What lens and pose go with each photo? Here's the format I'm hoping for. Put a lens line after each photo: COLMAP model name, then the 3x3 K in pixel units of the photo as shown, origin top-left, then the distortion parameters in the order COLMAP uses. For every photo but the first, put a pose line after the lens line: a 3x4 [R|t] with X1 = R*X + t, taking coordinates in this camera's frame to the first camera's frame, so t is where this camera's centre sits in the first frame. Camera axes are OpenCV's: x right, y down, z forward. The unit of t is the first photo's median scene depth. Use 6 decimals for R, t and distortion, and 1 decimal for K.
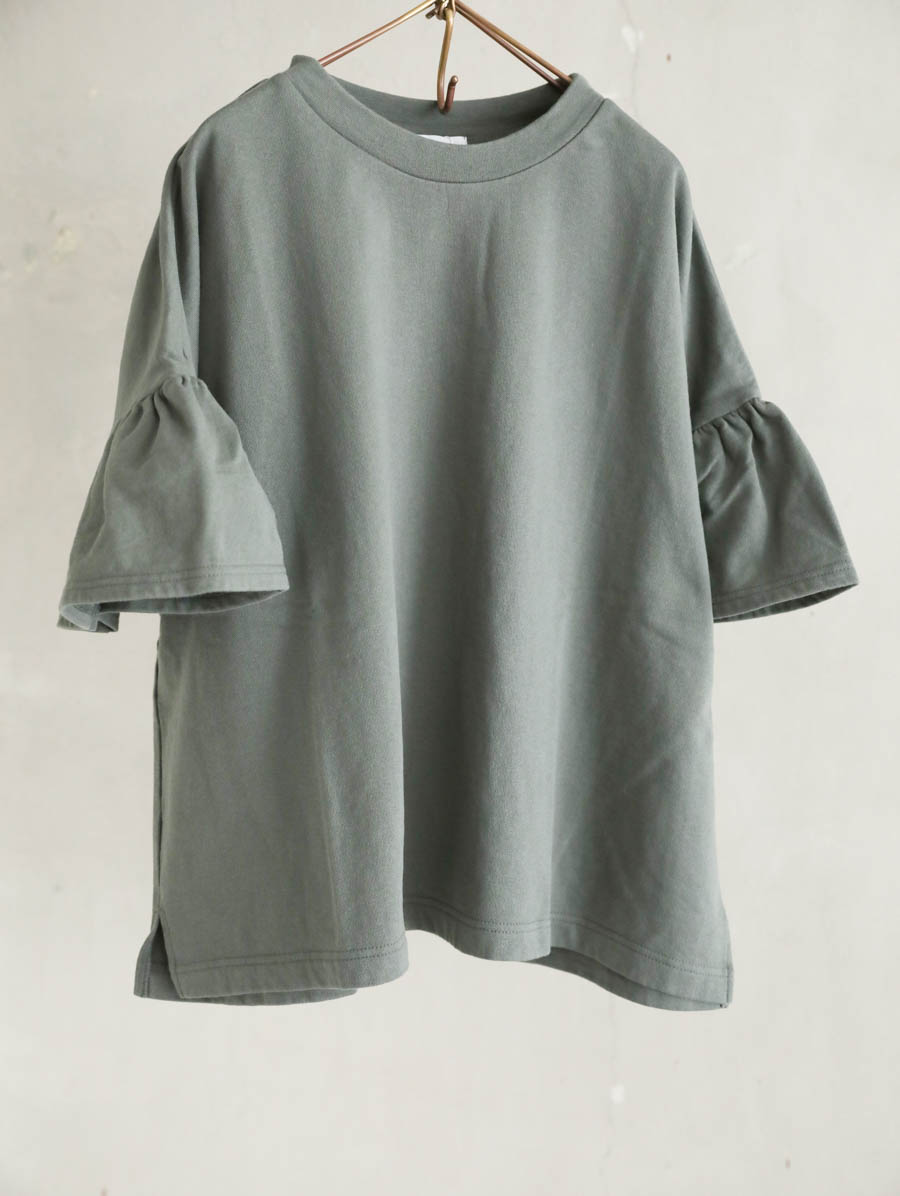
lens RADIAL K [[1676.6, 0, 456.9], [0, 1676.6, 592.7], [0, 0, 1]] dist [0.039925, 0.000000]
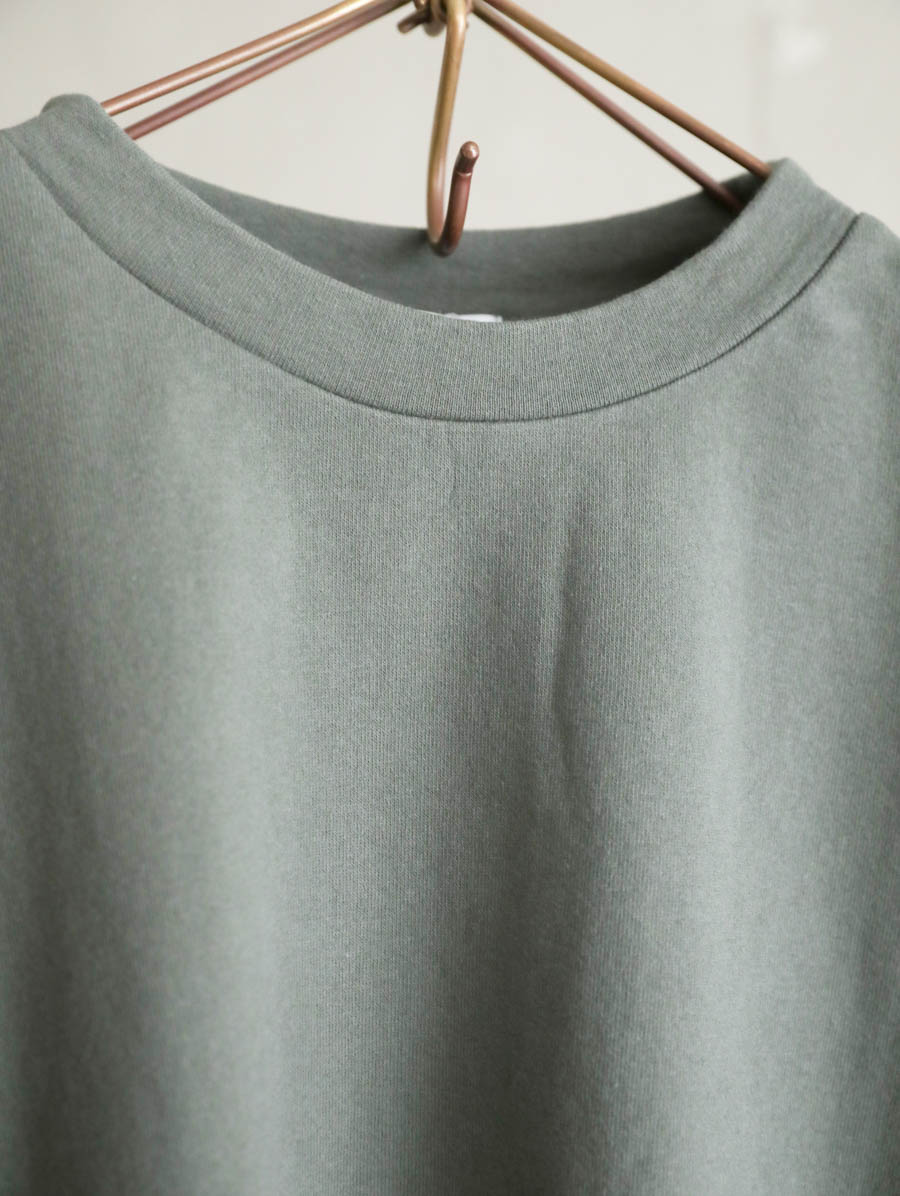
lens RADIAL K [[1676.6, 0, 450.2], [0, 1676.6, 597.0], [0, 0, 1]] dist [0.039925, 0.000000]
pose [[0.999831, -0.007067, -0.016995, -0.000078], [0.003898, 0.983711, -0.179716, -0.138921], [0.017988, 0.179619, 0.983572, 0.640786]]
